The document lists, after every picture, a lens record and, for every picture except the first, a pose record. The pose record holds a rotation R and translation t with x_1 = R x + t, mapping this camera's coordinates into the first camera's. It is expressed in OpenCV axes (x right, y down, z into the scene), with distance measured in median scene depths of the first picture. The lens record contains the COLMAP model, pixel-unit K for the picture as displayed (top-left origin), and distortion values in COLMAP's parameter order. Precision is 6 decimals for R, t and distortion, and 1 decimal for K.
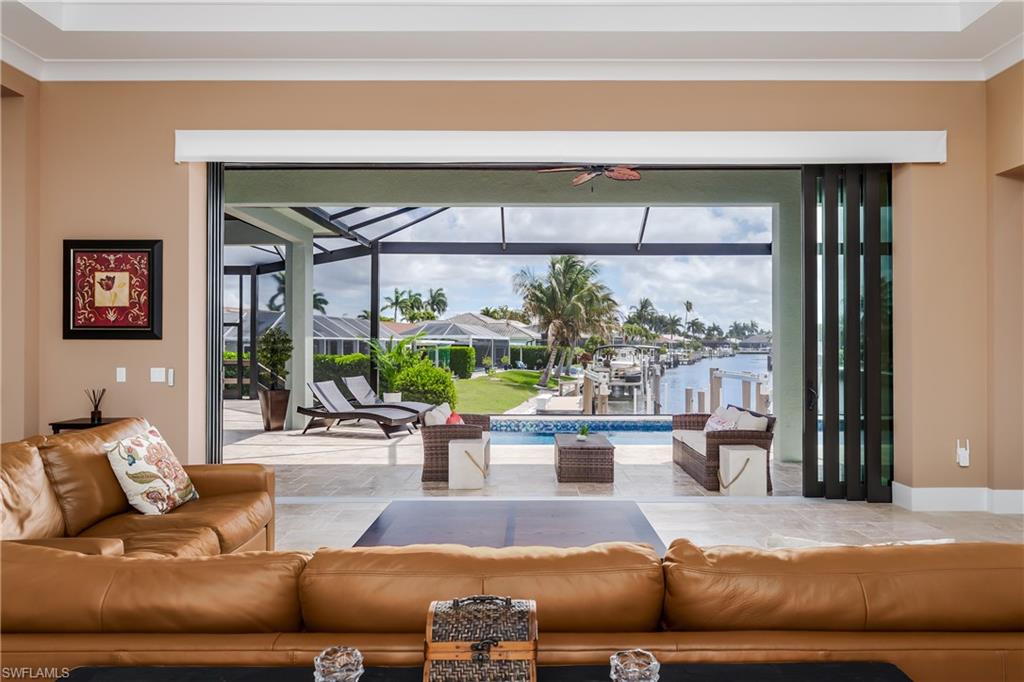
lens RADIAL K [[652.5, 0, 524.0], [0, 652.5, 339.3], [0, 0, 1]] dist [-0.005535, -0.001497]
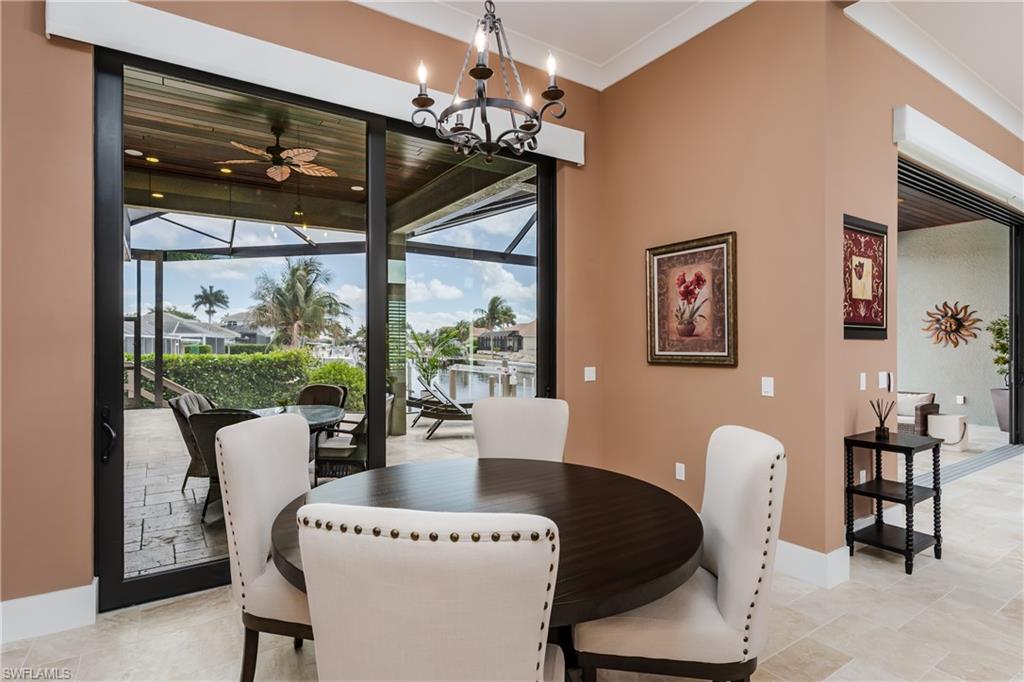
lens RADIAL K [[518.2, 0, 480.1], [0, 518.2, 340.1], [0, 0, 1]] dist [-0.002561, -0.000138]
pose [[0.851651, 0.003555, 0.524097, -0.487657], [-0.005545, 0.999982, 0.002229, 0.001028], [-0.524080, -0.004804, 0.851656, 0.243197]]
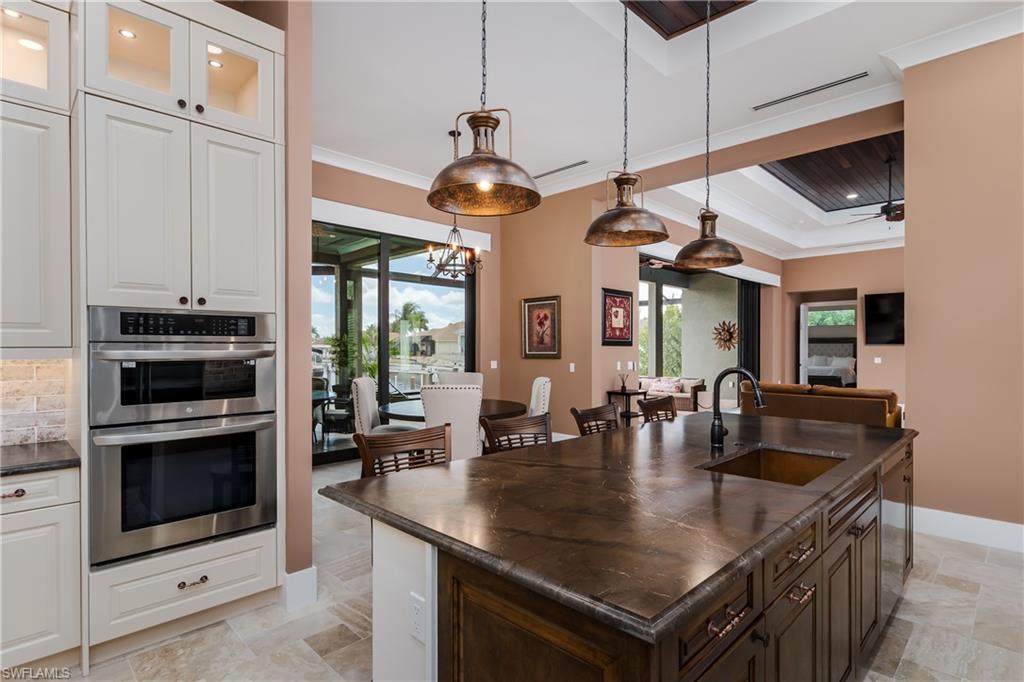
lens RADIAL K [[515.3, 0, 512.0], [0, 515.3, 341.0], [0, 0, 1]] dist [0.000361, 0.000020]
pose [[0.708117, 0.010258, 0.706021, -0.641634], [-0.007837, 0.999947, -0.006669, -0.000529], [-0.706052, -0.000811, 0.708160, 0.072516]]
